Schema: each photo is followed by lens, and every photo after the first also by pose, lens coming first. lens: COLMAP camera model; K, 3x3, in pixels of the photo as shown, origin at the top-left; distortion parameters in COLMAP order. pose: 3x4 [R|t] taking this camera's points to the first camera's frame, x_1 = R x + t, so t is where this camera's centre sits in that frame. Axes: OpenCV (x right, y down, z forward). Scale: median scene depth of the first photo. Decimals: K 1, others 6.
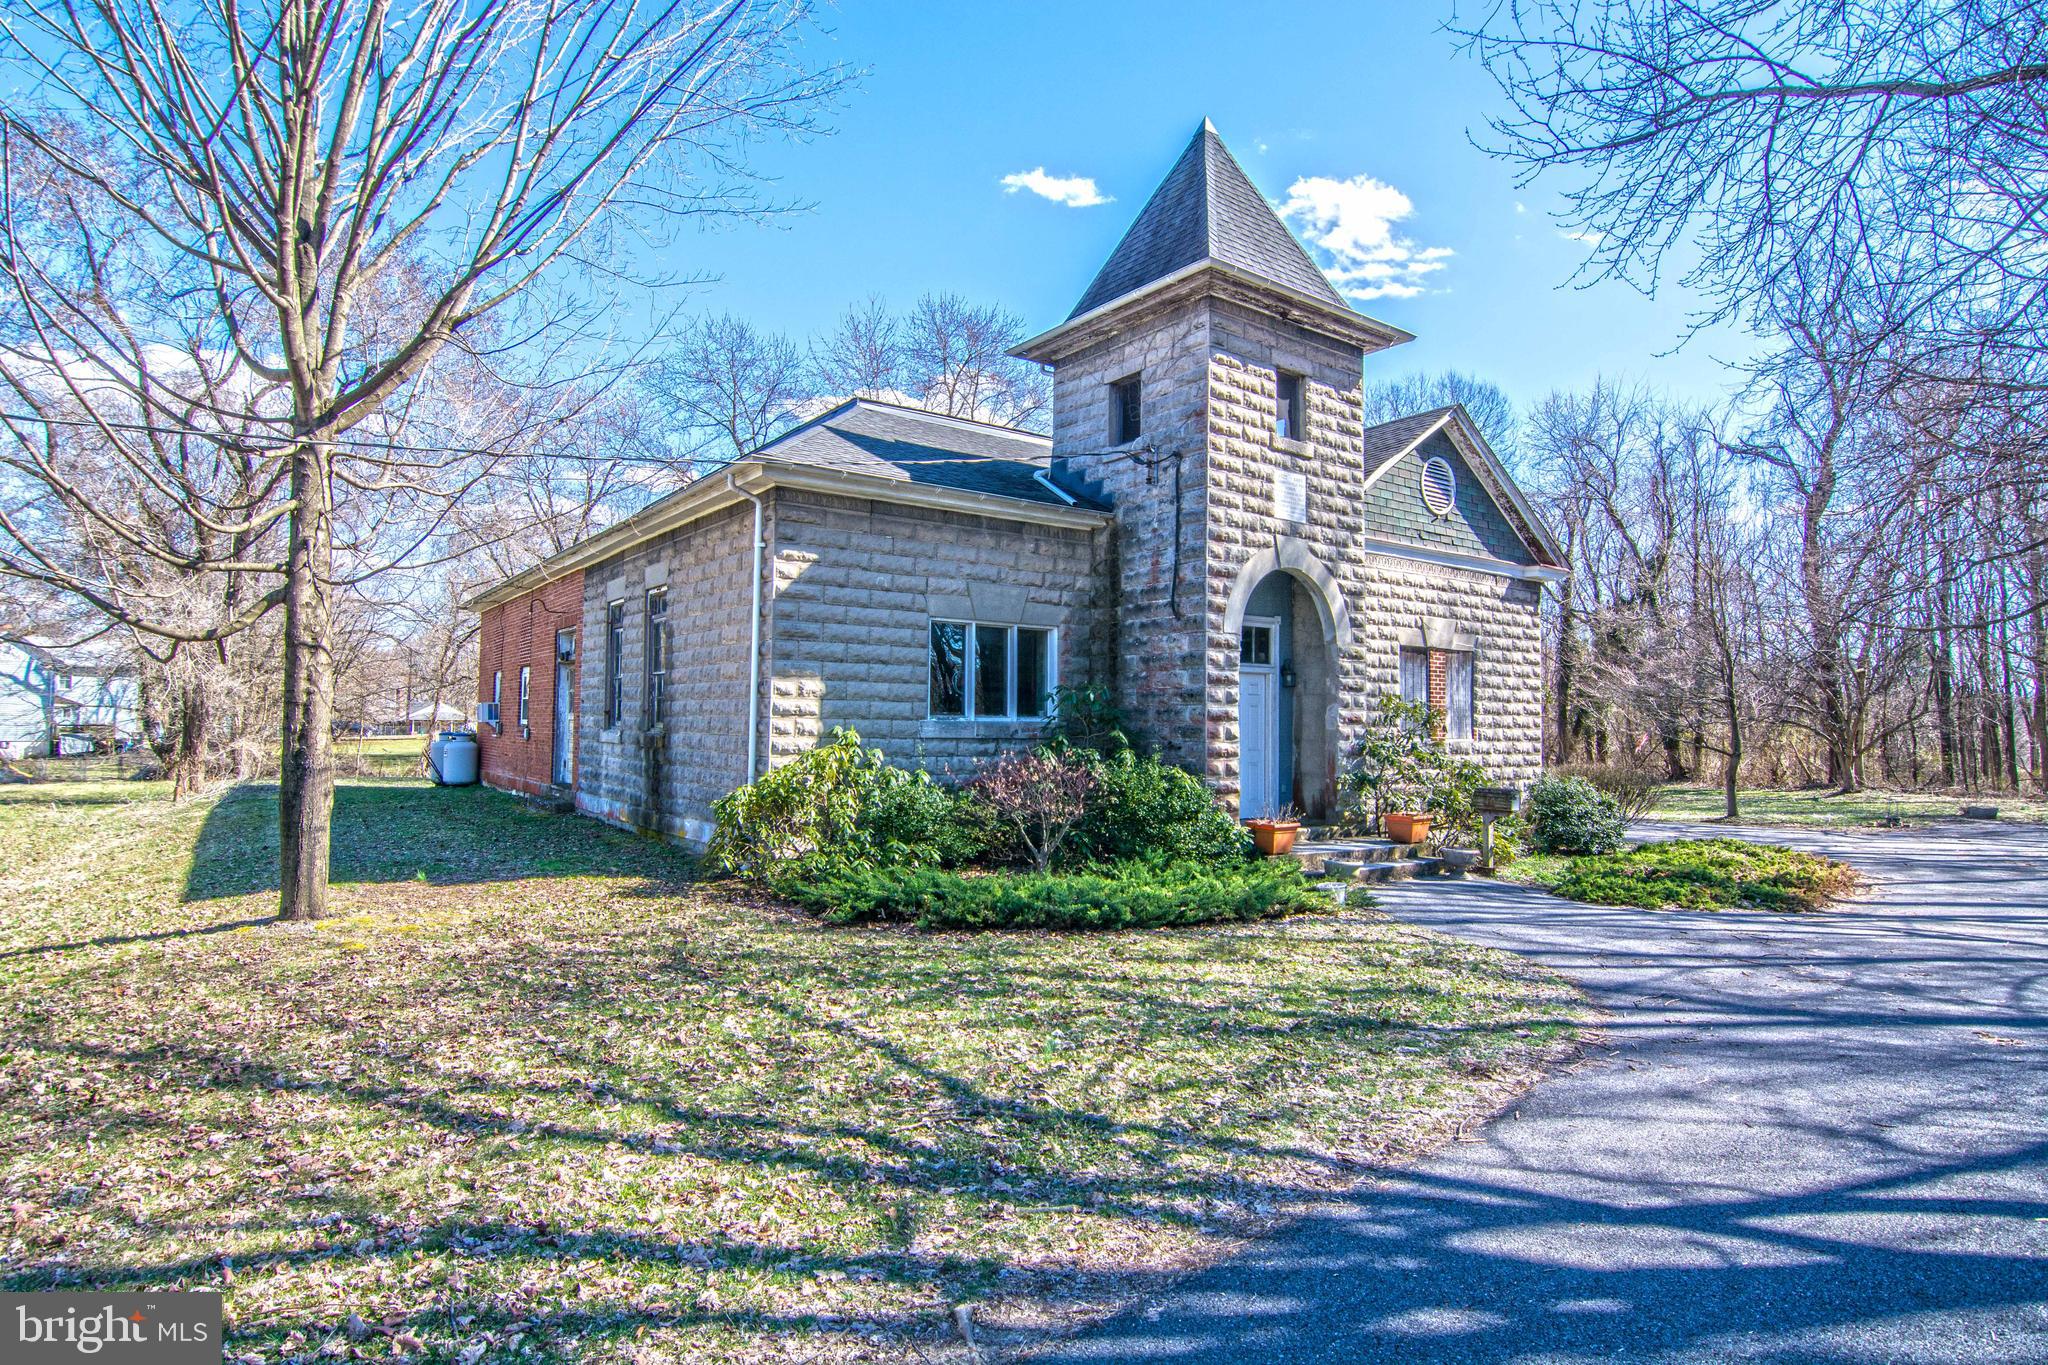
lens RADIAL K [[1081.7, 0, 1023.7], [0, 1081.7, 689.3], [0, 0, 1]] dist [-0.006125, -0.010812]
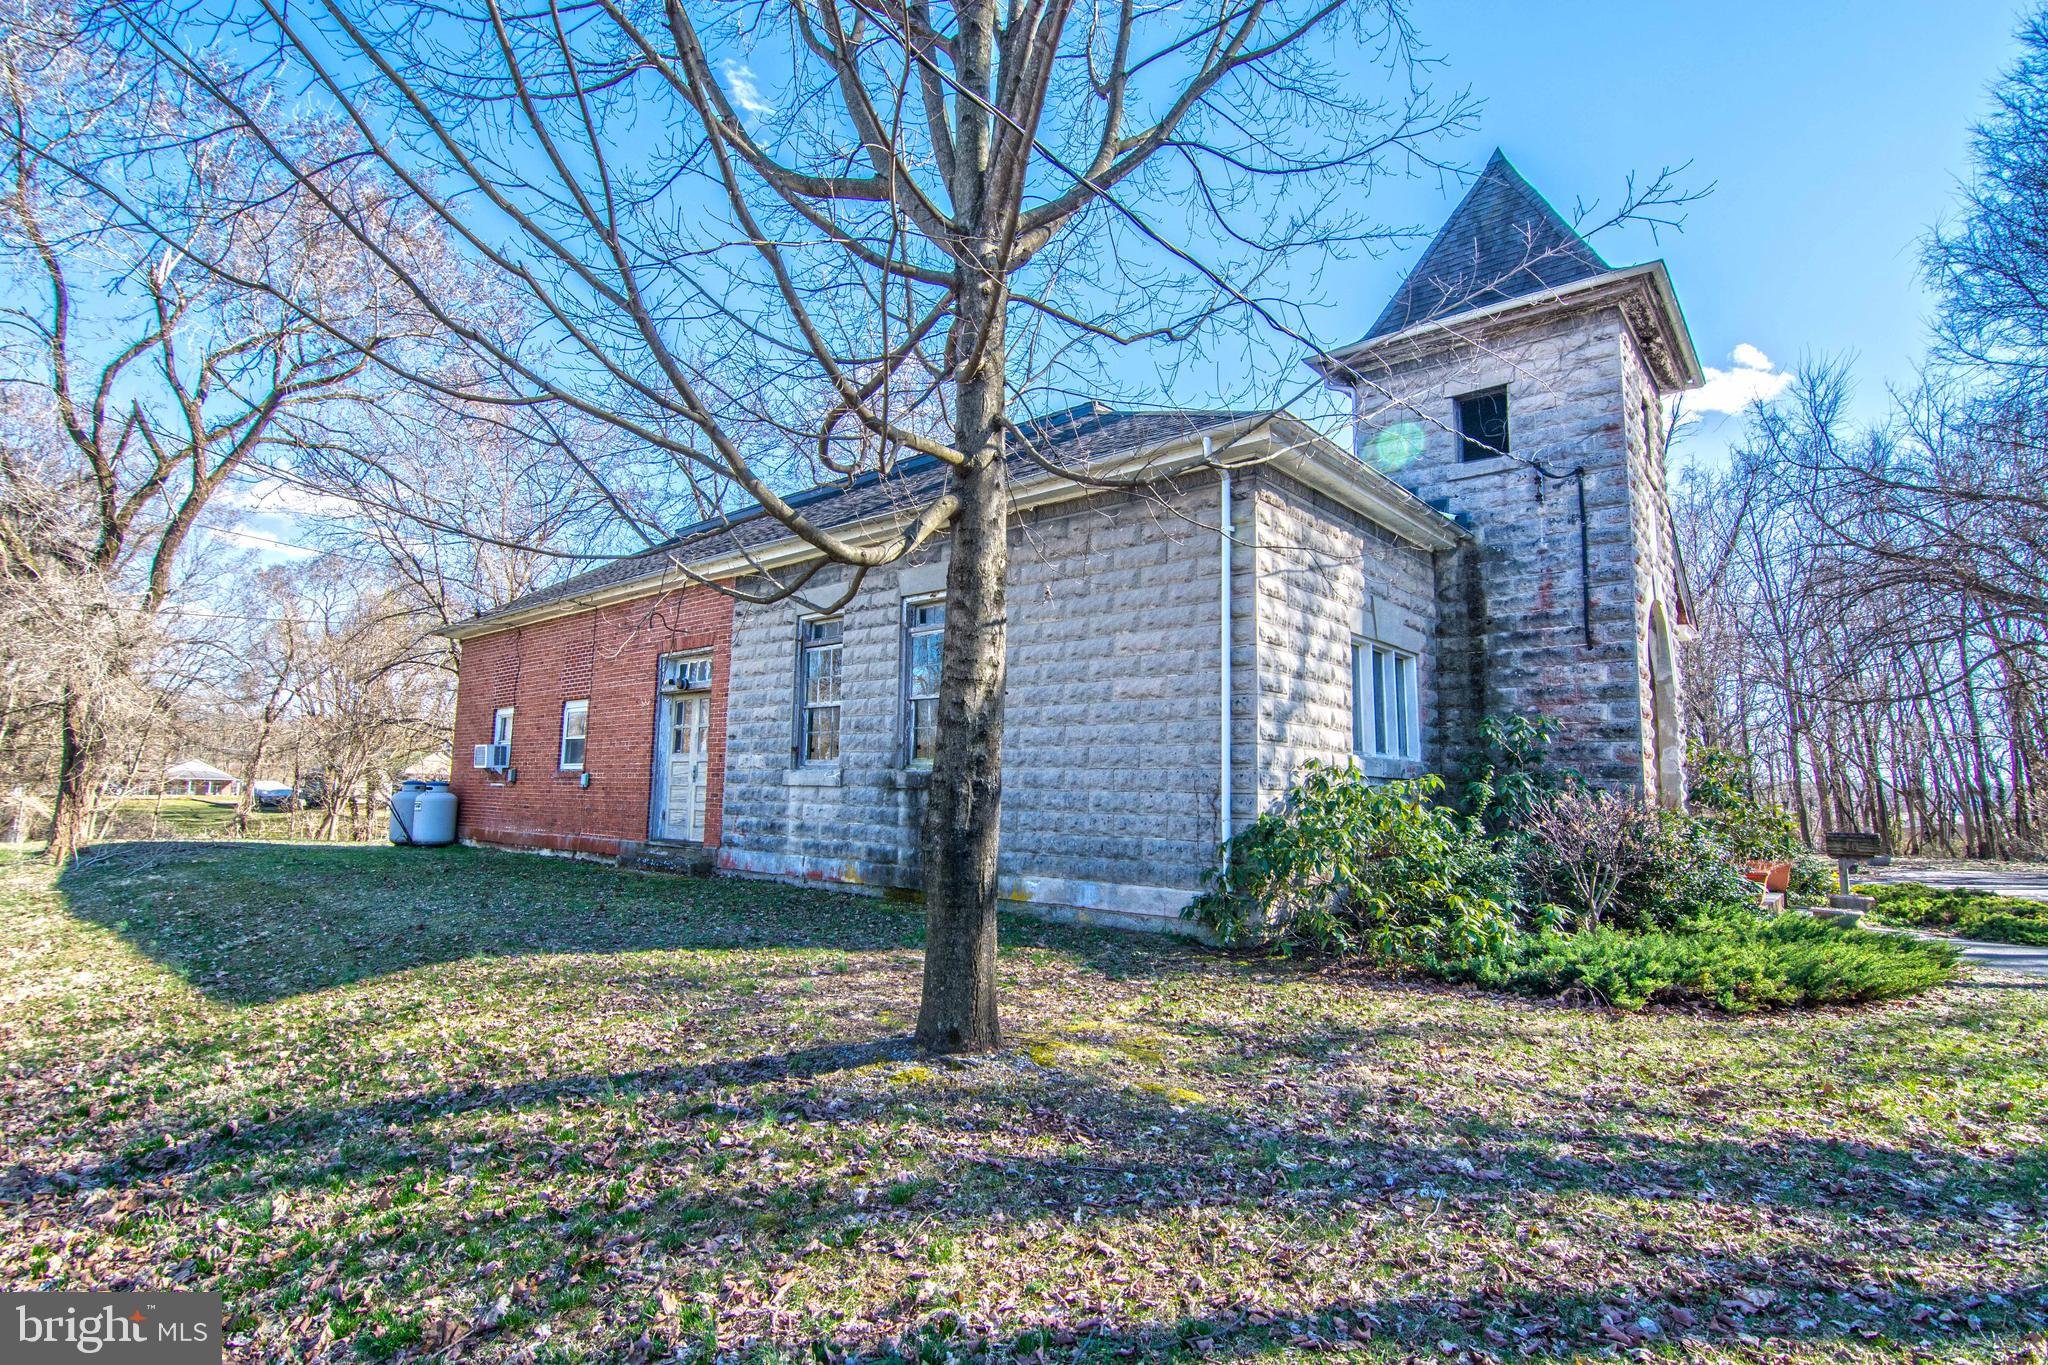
lens RADIAL K [[1005.9, 0, 1027.8], [0, 1005.9, 672.5], [0, 0, 1]] dist [-0.004539, -0.009420]
pose [[0.975949, 0.035328, 0.215117, -0.473988], [-0.015944, 0.995706, -0.091189, 0.038371], [-0.217414, 0.085566, 0.972322, 0.273280]]
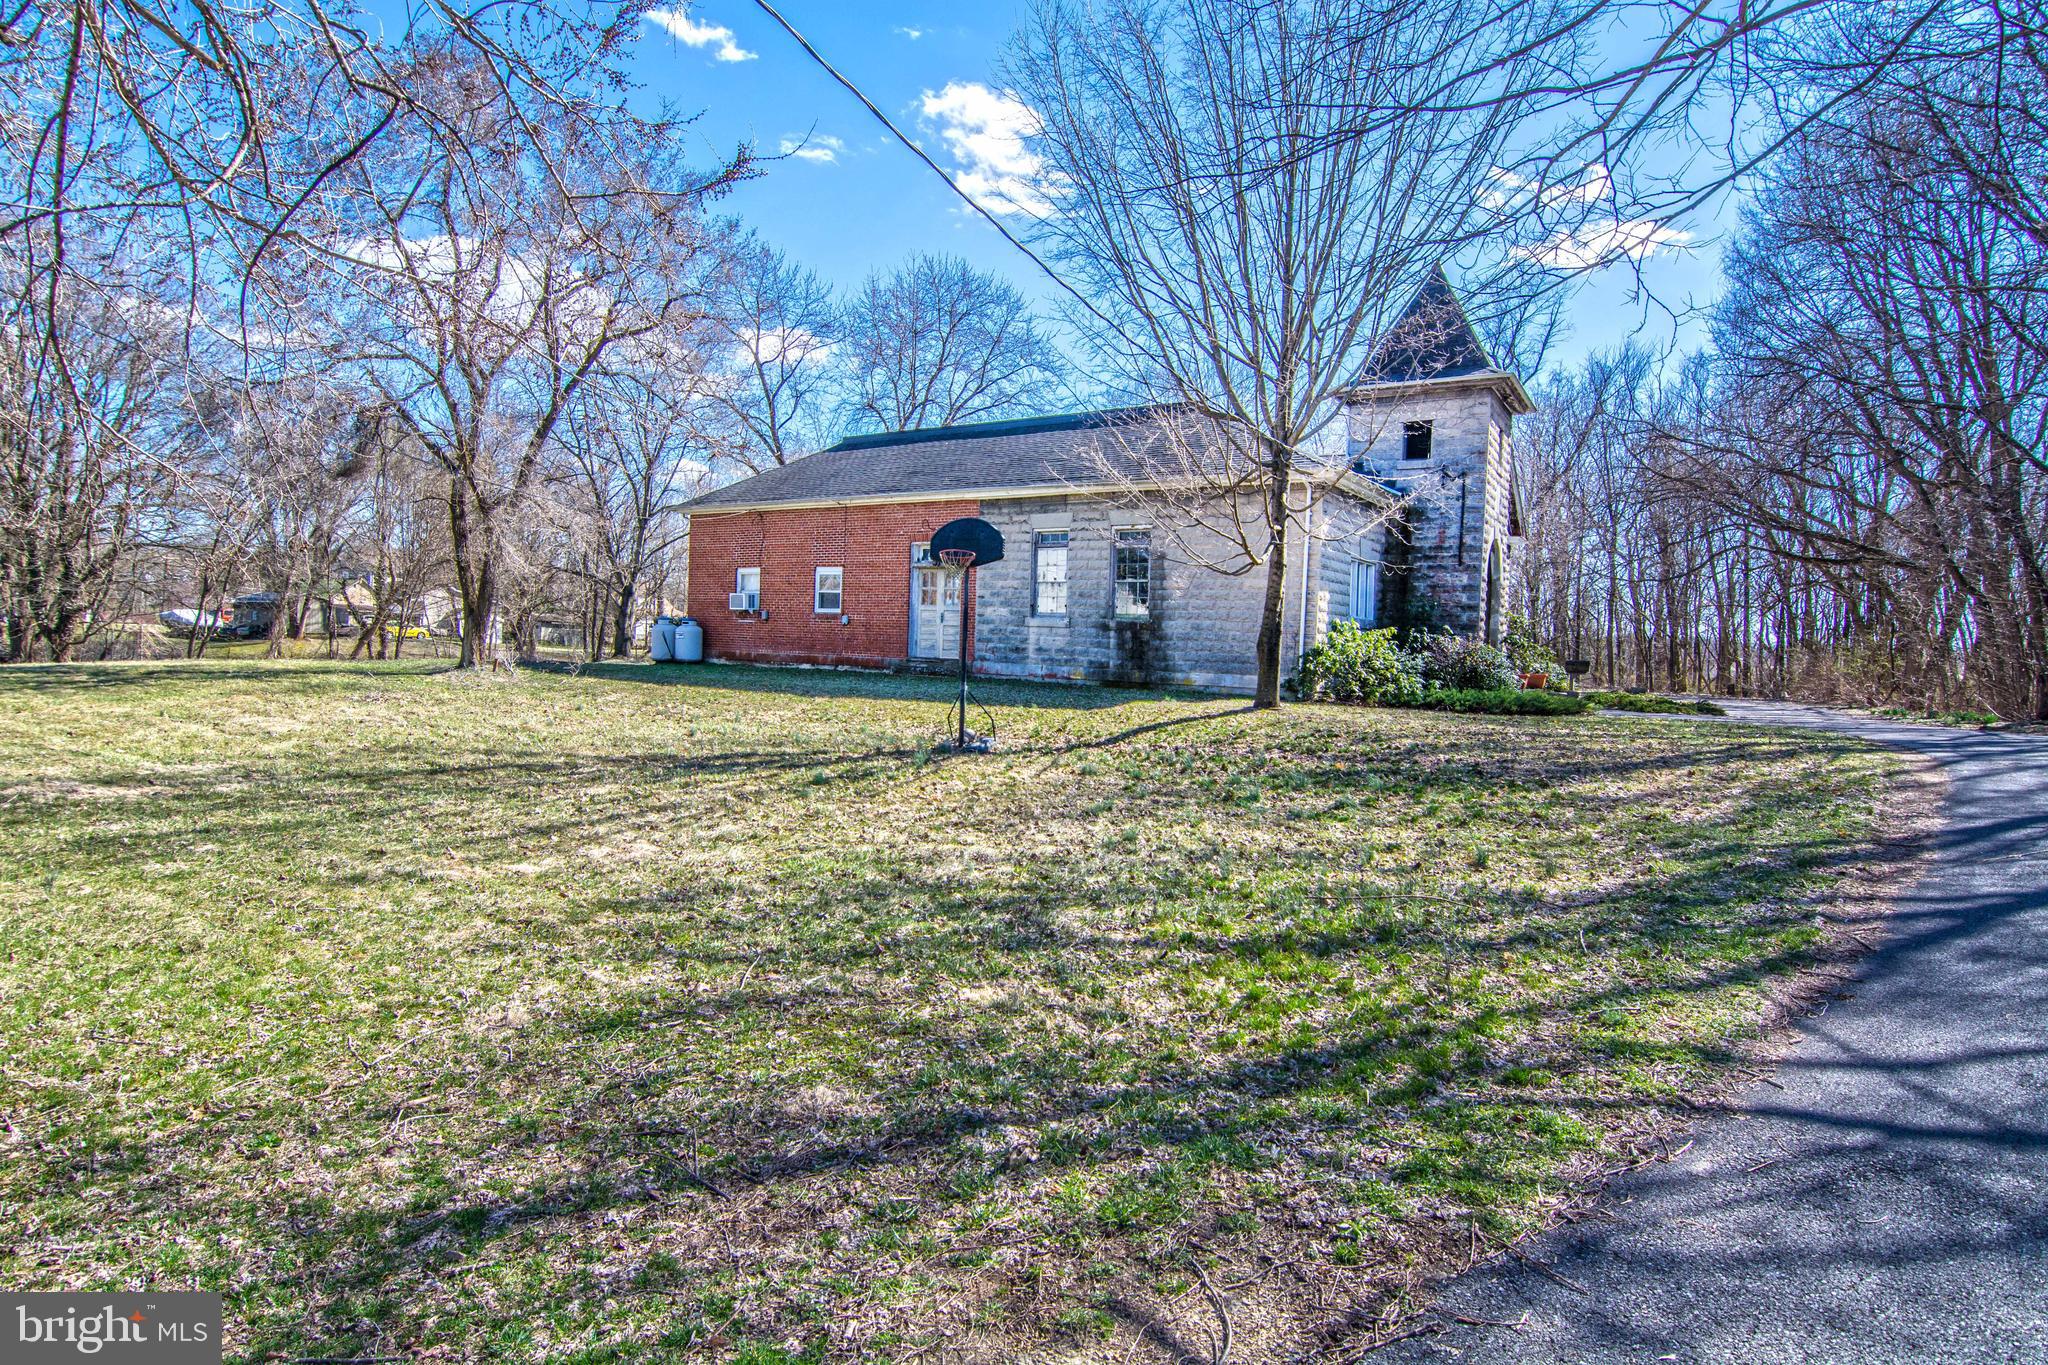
lens RADIAL K [[1081.7, 0, 1020.0], [0, 1081.7, 675.8], [0, 0, 1]] dist [-0.006125, -0.010812]
pose [[0.940860, 0.010641, 0.338628, -1.112621], [-0.034514, 0.997317, 0.064557, 0.028063], [-0.337033, -0.072426, 0.938703, -0.447535]]
